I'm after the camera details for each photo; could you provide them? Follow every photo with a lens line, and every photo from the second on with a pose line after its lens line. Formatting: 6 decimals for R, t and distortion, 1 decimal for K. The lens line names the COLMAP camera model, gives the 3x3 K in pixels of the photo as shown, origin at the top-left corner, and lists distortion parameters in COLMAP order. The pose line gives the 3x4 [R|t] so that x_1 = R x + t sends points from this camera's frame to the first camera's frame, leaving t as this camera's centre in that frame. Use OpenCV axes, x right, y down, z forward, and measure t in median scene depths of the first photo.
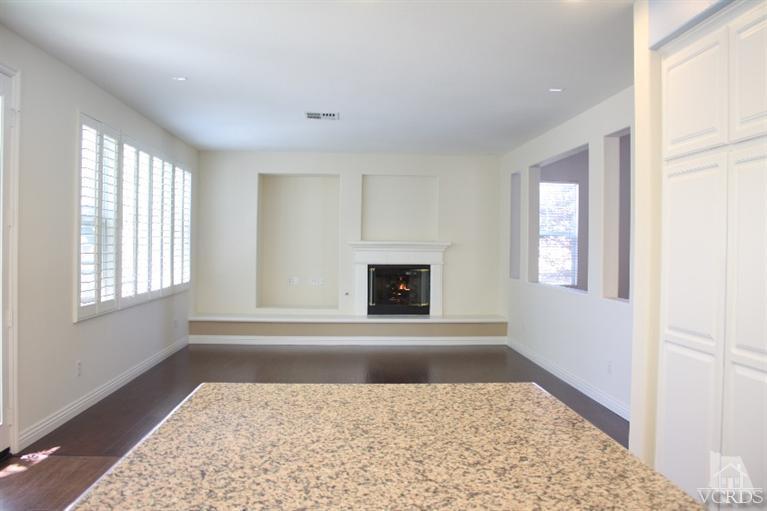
lens RADIAL K [[640.4, 0, 383.3], [0, 640.4, 244.4], [0, 0, 1]] dist [-0.171715, 0.179022]
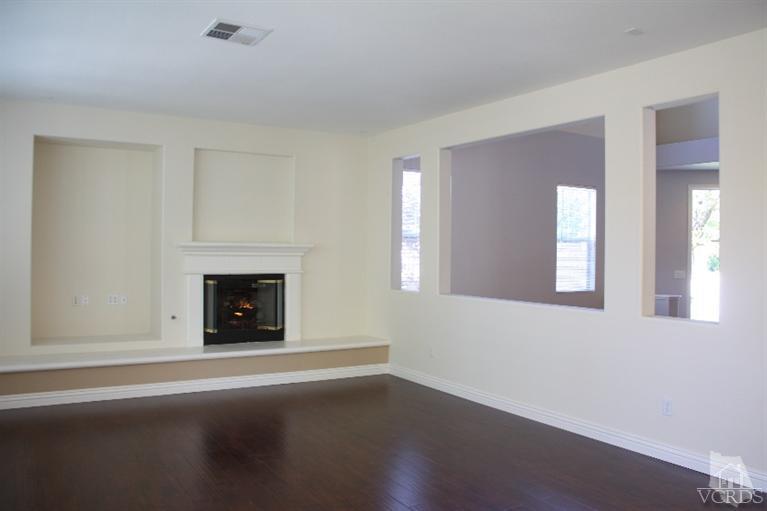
lens RADIAL K [[640.4, 0, 383.3], [0, 640.4, 244.4], [0, 0, 1]] dist [-0.171715, 0.179022]
pose [[0.883802, 0.002917, 0.467852, -0.179151], [-0.001243, 0.999992, -0.003887, 0.000051], [-0.467860, 0.002854, 0.883798, 0.294053]]
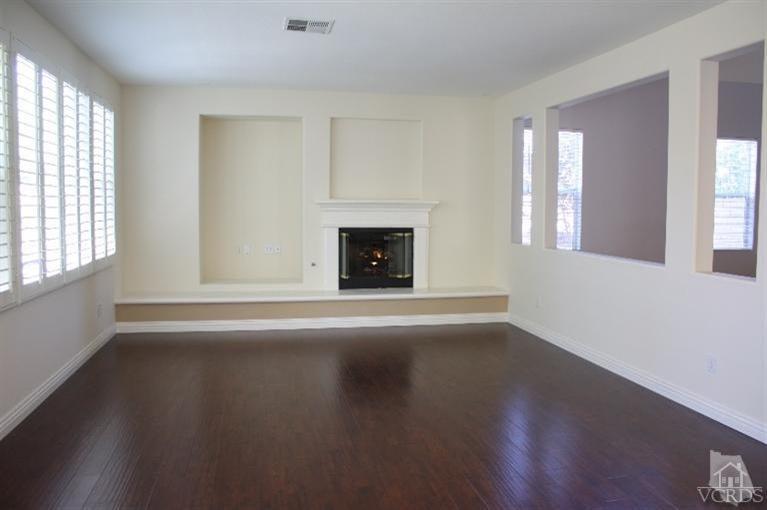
lens RADIAL K [[640.4, 0, 383.3], [0, 640.4, 243.9], [0, 0, 1]] dist [-0.171715, 0.179022]
pose [[0.990807, -0.013259, 0.134631, -0.079422], [0.004774, 0.997992, 0.063154, 0.000251], [-0.135198, -0.061931, 0.988881, 0.189894]]
